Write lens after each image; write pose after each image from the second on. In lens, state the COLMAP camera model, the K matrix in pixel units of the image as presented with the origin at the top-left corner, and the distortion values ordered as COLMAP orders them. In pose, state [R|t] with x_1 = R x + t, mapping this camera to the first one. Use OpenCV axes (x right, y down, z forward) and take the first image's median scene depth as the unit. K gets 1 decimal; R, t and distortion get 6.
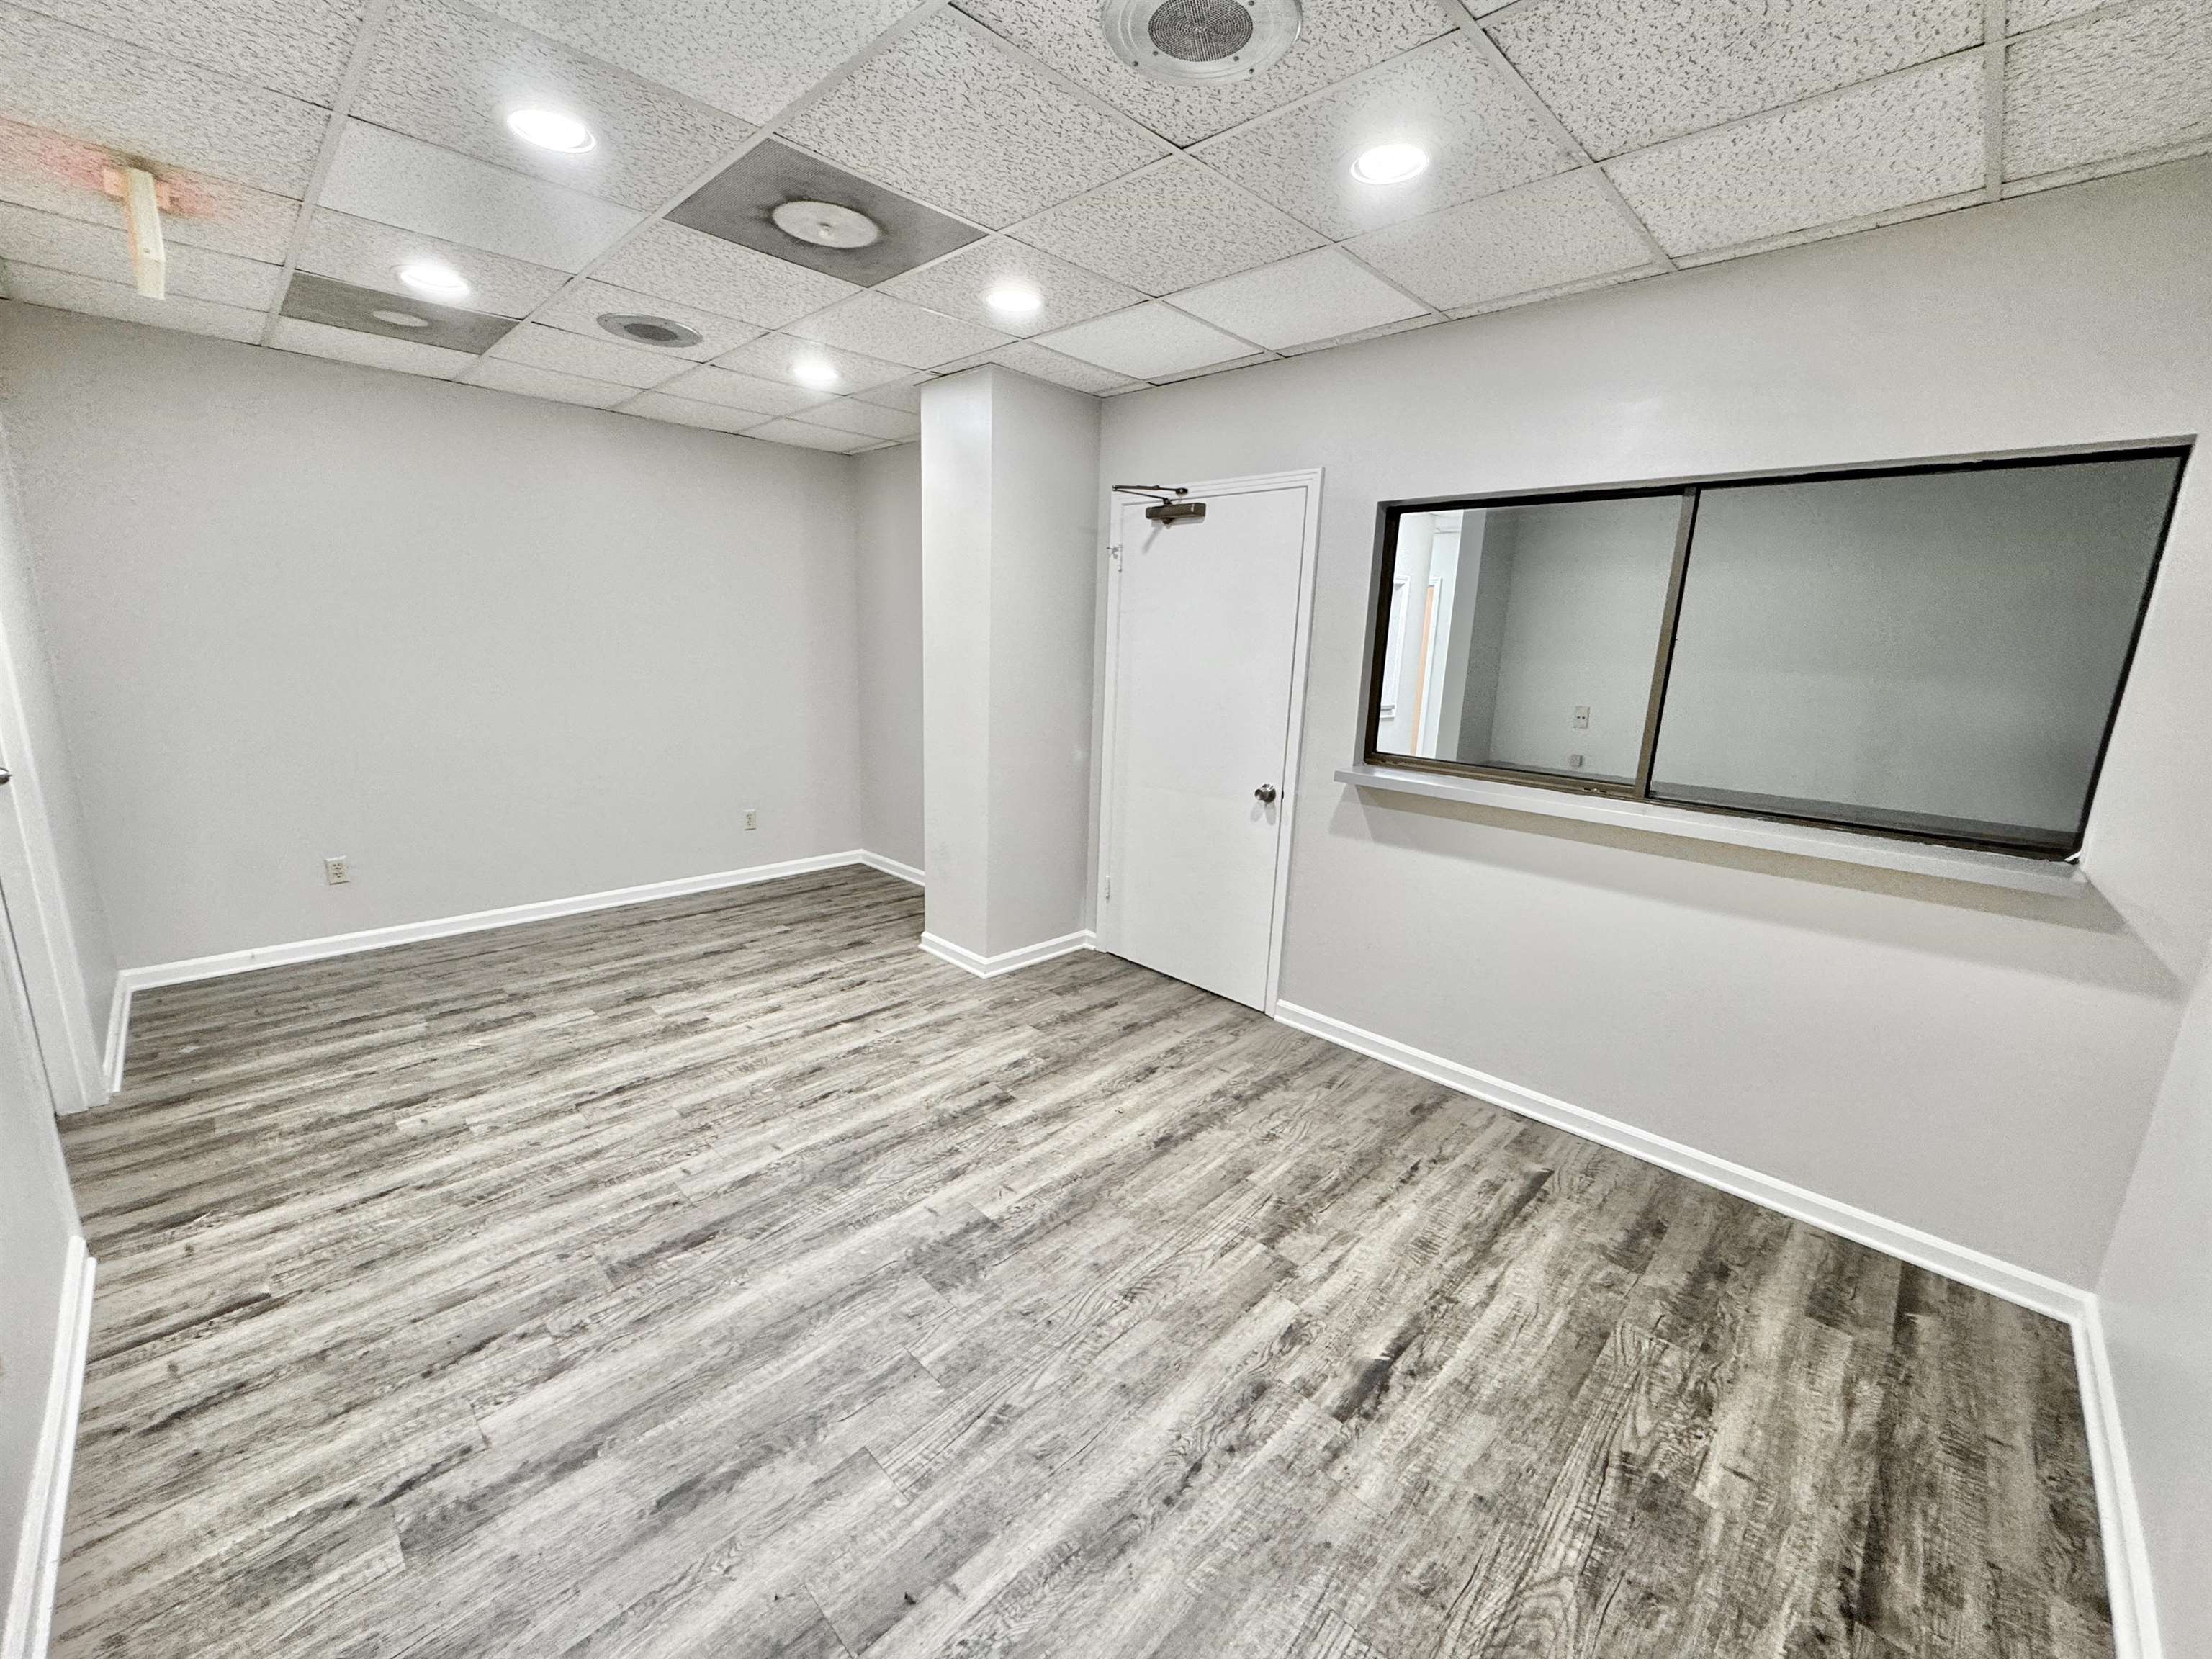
lens RADIAL K [[881.0, 0, 1108.0], [0, 881.0, 829.7], [0, 0, 1]] dist [-0.002101, 0.000378]
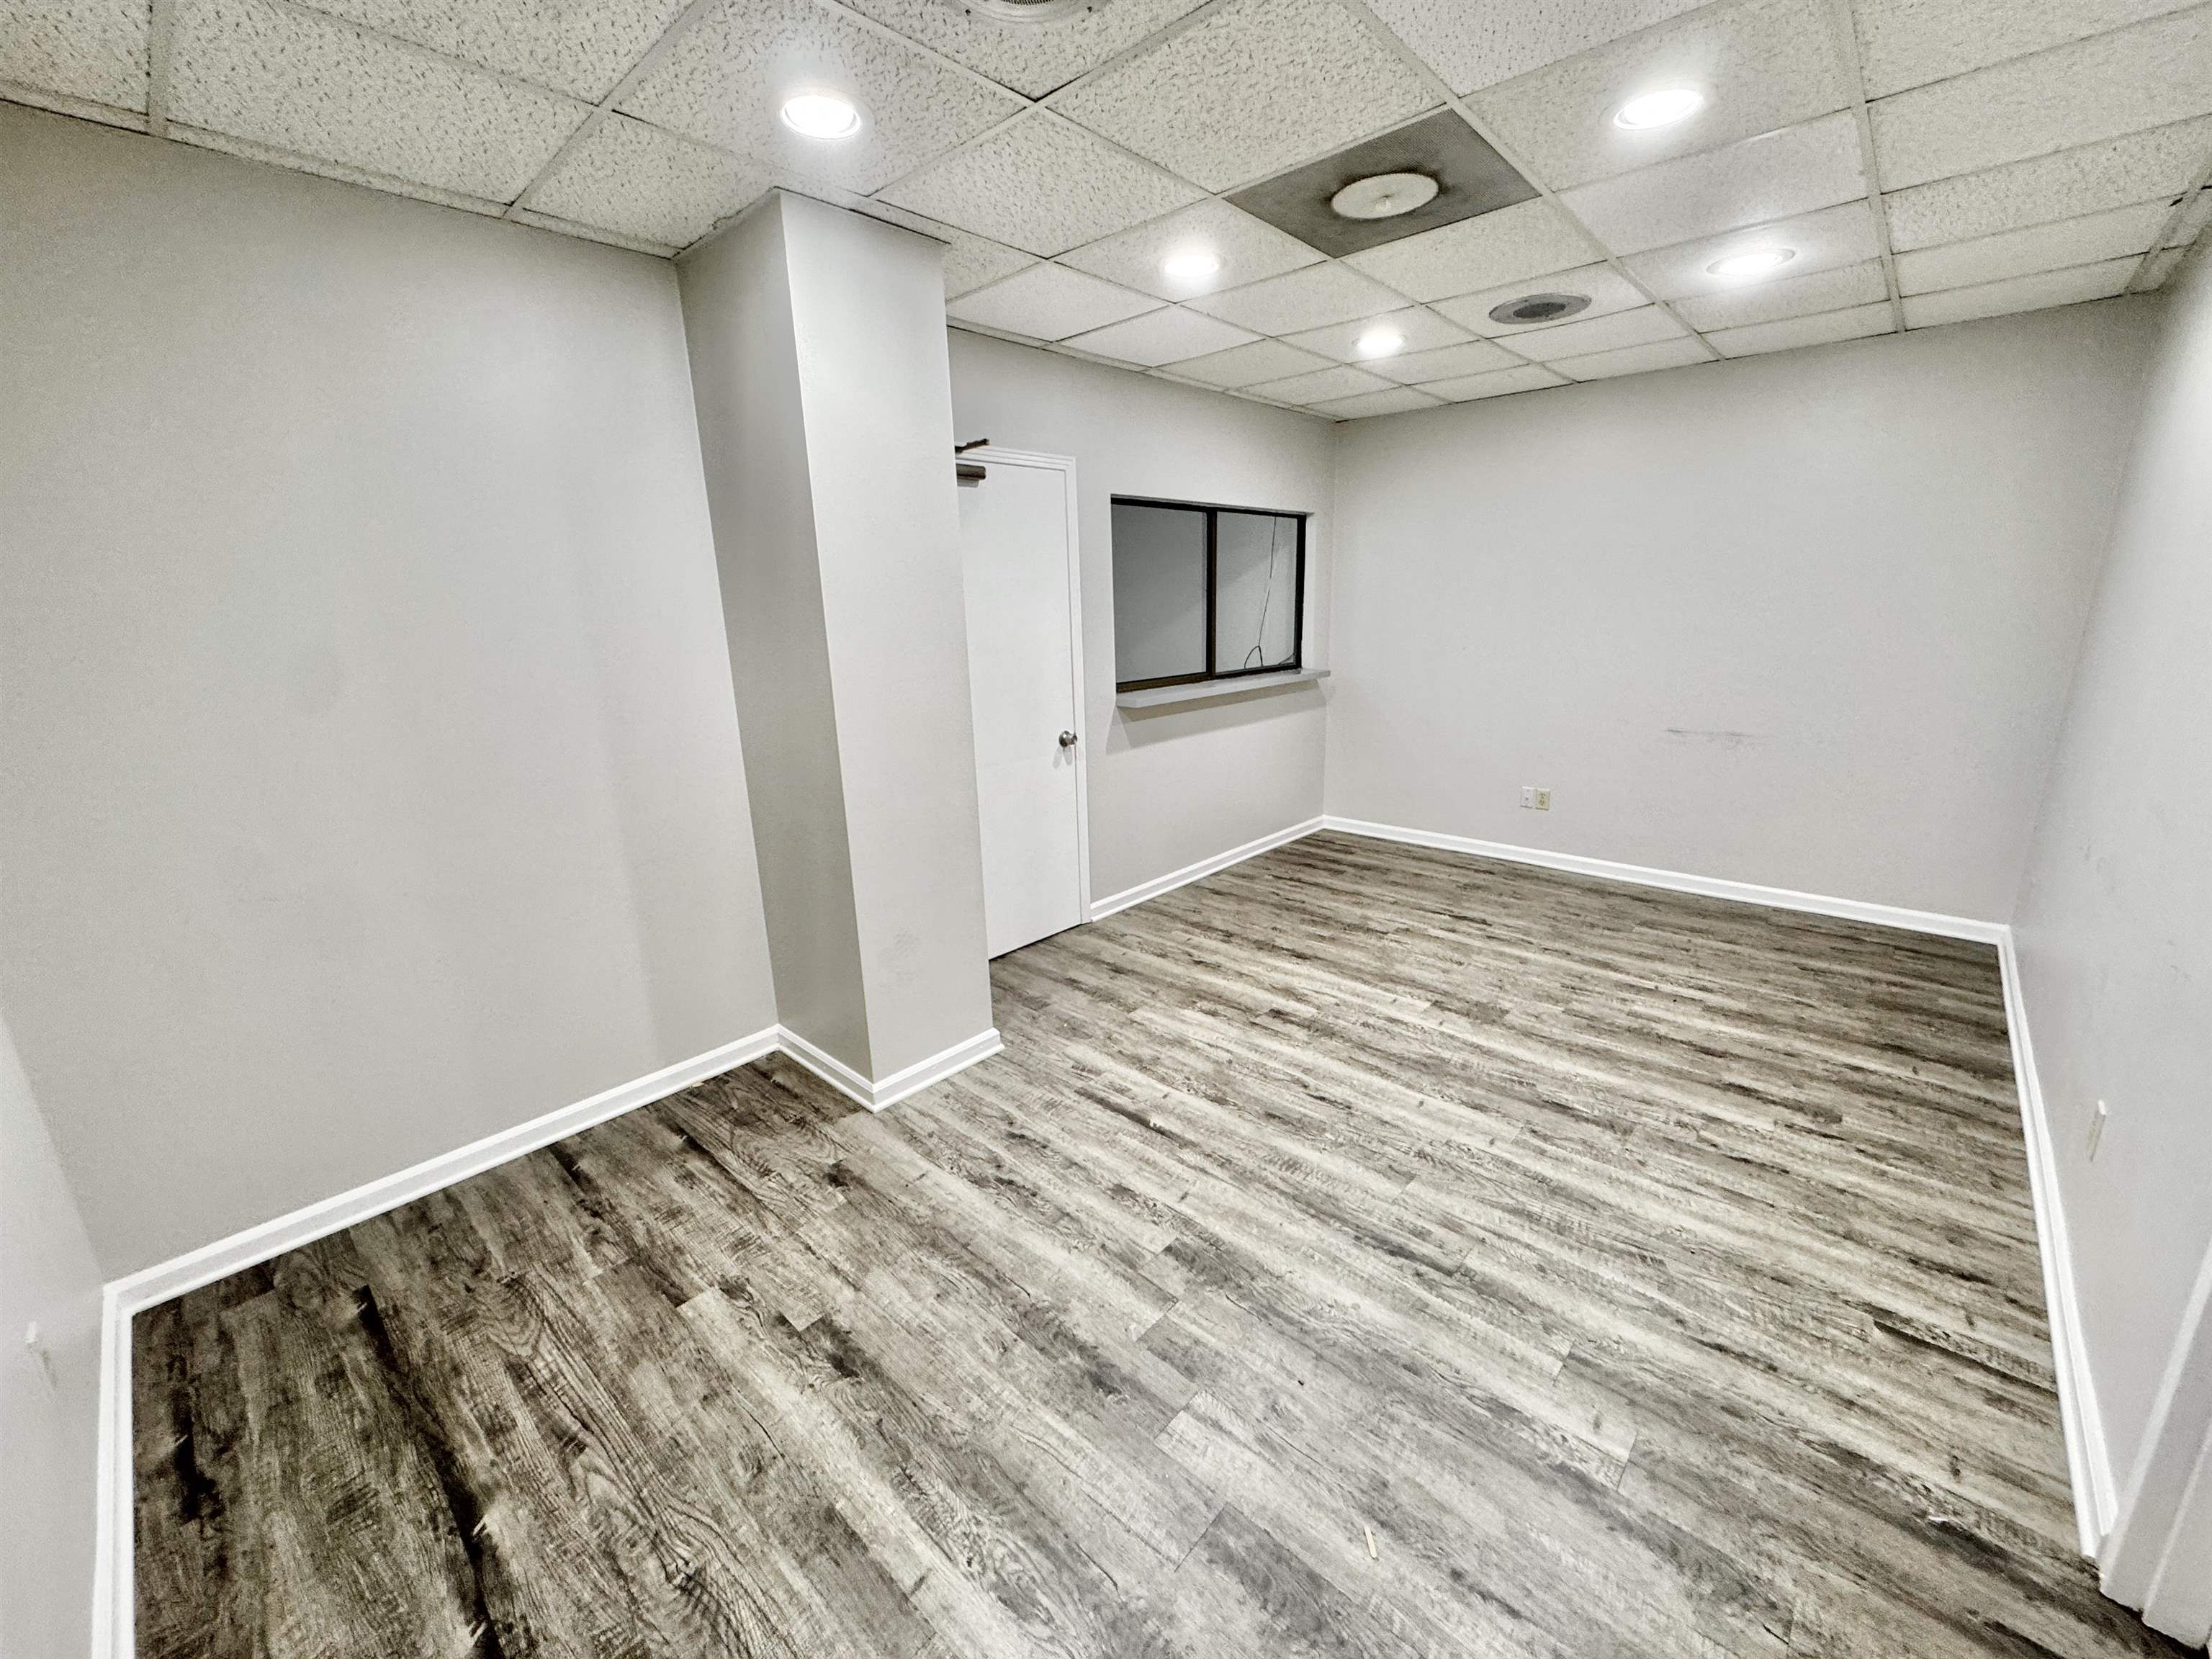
lens RADIAL K [[881.0, 0, 1107.6], [0, 881.0, 832.4], [0, 0, 1]] dist [-0.002101, 0.000378]
pose [[-0.033614, -0.291941, 0.955846, -1.341283], [0.238843, 0.926328, 0.291325, -0.351819], [-0.970476, 0.238090, 0.038590, 1.311447]]
